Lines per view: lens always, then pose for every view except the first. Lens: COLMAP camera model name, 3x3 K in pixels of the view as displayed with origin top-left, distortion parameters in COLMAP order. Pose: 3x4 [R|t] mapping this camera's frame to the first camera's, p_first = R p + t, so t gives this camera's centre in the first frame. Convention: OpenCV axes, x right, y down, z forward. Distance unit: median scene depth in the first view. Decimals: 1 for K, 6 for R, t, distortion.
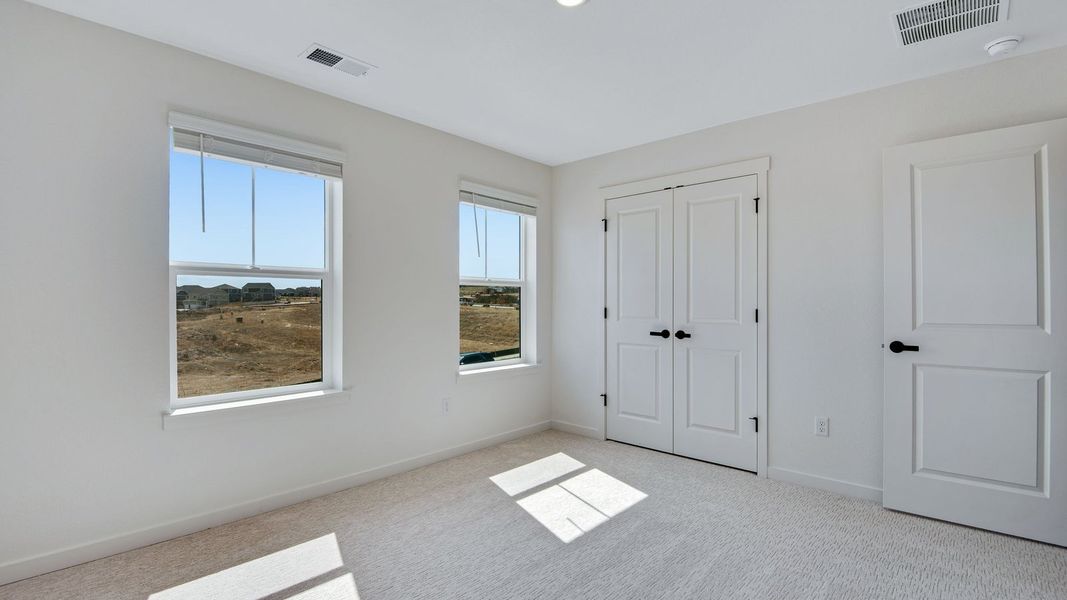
lens RADIAL K [[491.0, 0, 527.9], [0, 491.0, 301.7], [0, 0, 1]] dist [-0.009534, -0.000987]
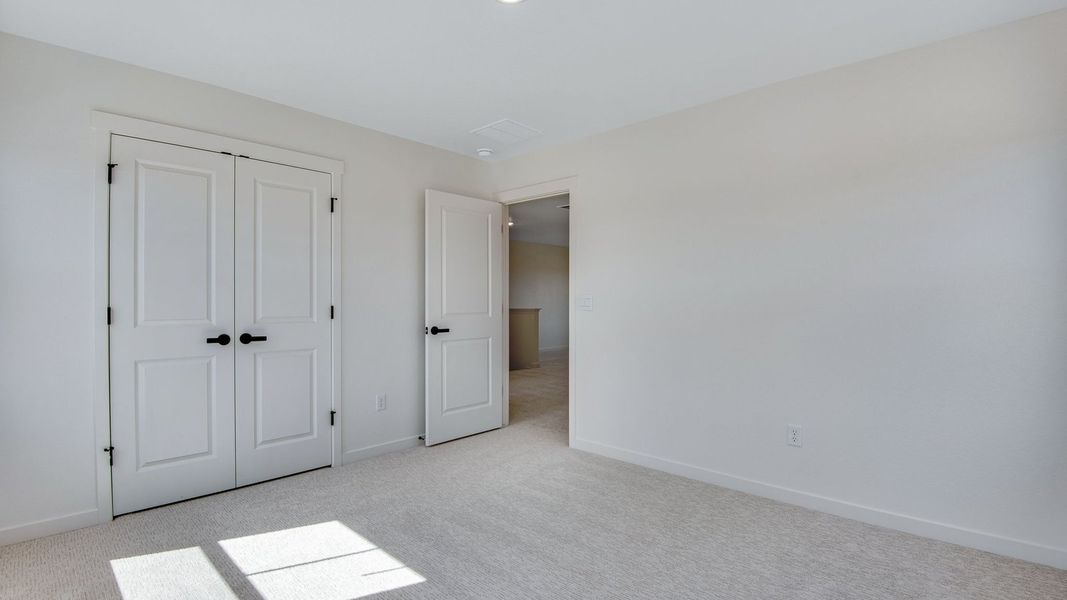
lens RADIAL K [[491.0, 0, 527.9], [0, 491.0, 301.7], [0, 0, 1]] dist [-0.009534, -0.000987]
pose [[0.002152, -0.003895, 0.999990, -0.493926], [-0.004990, 0.999980, 0.003906, 0.000226], [-0.999985, -0.004998, 0.002132, 0.517259]]
